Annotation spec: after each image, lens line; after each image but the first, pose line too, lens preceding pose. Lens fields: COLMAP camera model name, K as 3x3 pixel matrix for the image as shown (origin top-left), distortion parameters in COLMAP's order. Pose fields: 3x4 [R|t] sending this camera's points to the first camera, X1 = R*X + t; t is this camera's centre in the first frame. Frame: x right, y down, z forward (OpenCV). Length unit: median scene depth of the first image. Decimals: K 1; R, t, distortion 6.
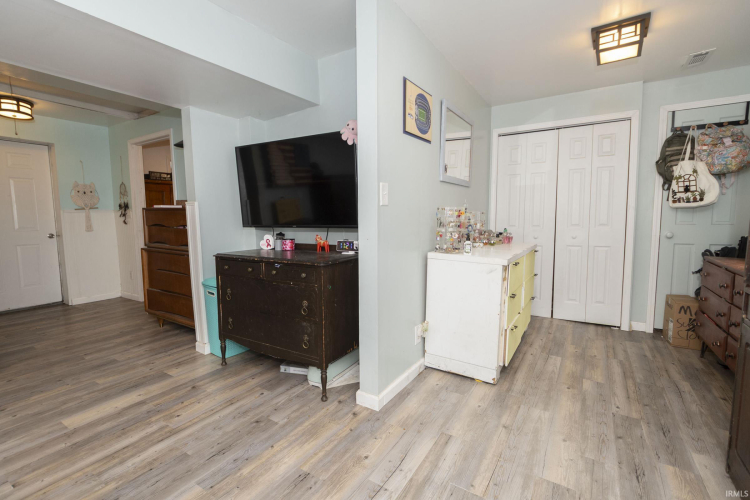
lens RADIAL K [[338.6, 0, 368.7], [0, 338.6, 247.4], [0, 0, 1]] dist [-0.001169, -0.000286]
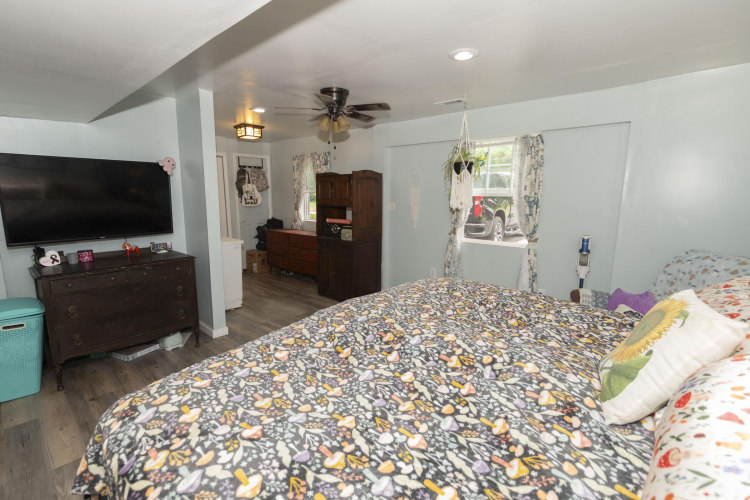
lens RADIAL K [[329.1, 0, 368.7], [0, 329.1, 248.0], [0, 0, 1]] dist [-0.002562, -0.000287]
pose [[0.165585, -0.147903, 0.975042, -0.999897], [0.083416, 0.987247, 0.135589, -0.089888], [-0.982661, 0.058883, 0.175811, -0.035430]]
